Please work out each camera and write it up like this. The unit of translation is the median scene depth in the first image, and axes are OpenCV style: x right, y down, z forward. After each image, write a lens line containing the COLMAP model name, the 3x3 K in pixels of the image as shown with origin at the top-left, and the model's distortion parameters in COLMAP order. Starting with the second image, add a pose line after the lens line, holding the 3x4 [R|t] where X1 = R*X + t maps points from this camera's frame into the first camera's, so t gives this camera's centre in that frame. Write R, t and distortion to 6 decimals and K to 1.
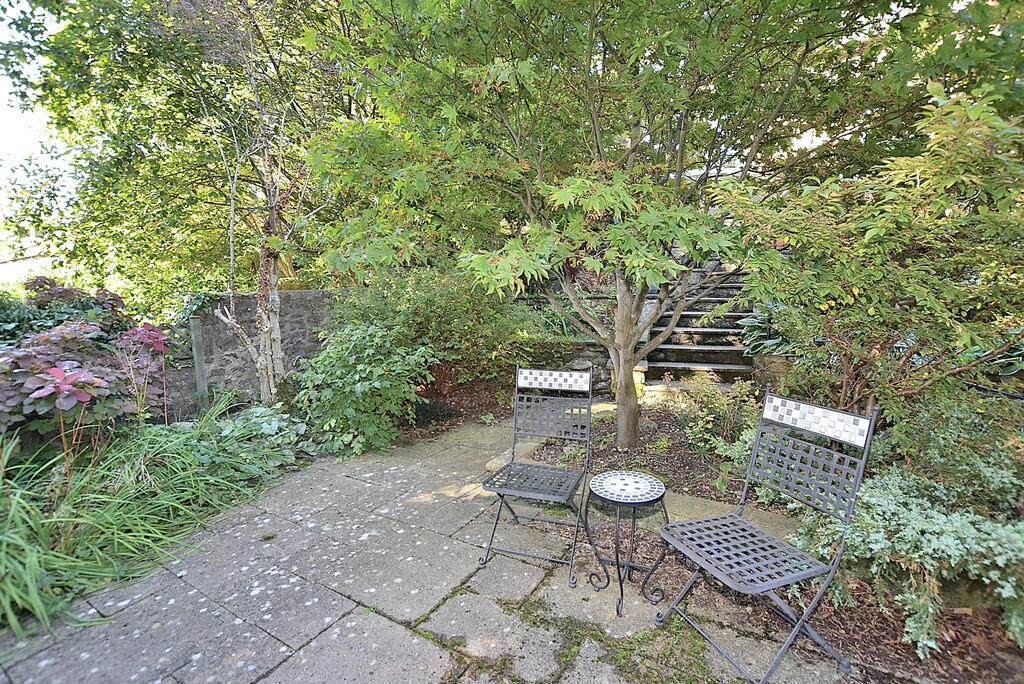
lens RADIAL K [[484.8, 0, 512.0], [0, 484.8, 327.2], [0, 0, 1]] dist [-0.001887, 0.000333]
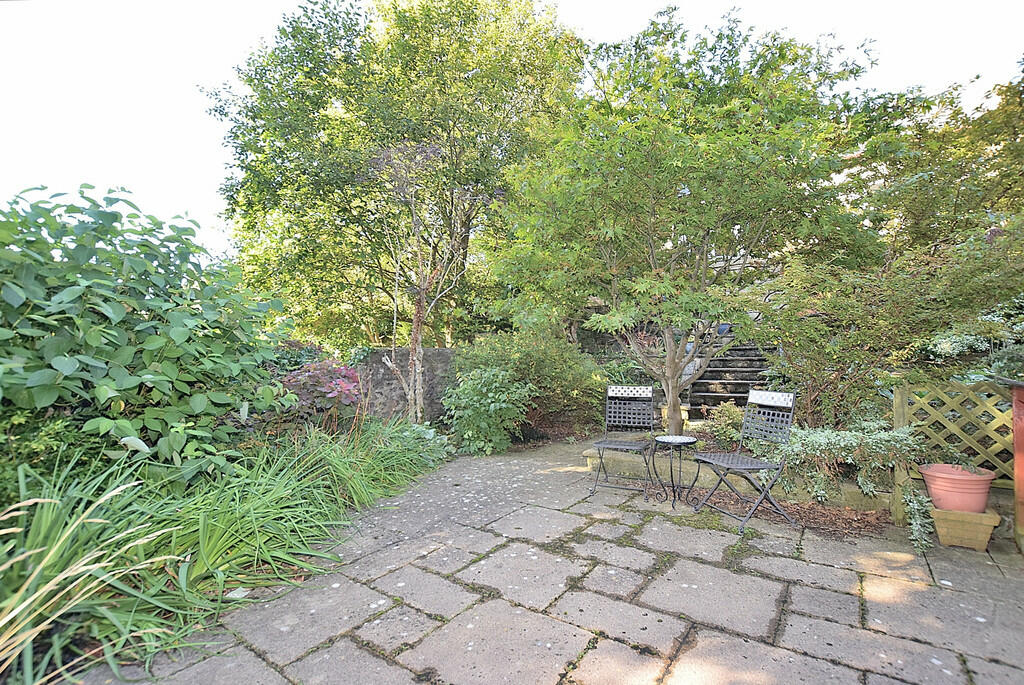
lens RADIAL K [[484.8, 0, 512.0], [0, 484.8, 327.7], [0, 0, 1]] dist [-0.001887, 0.000333]
pose [[0.996050, 0.006772, -0.088531, -0.168795], [-0.019953, 0.988657, -0.148862, 0.142290], [0.086519, 0.150040, 0.984887, -0.704234]]
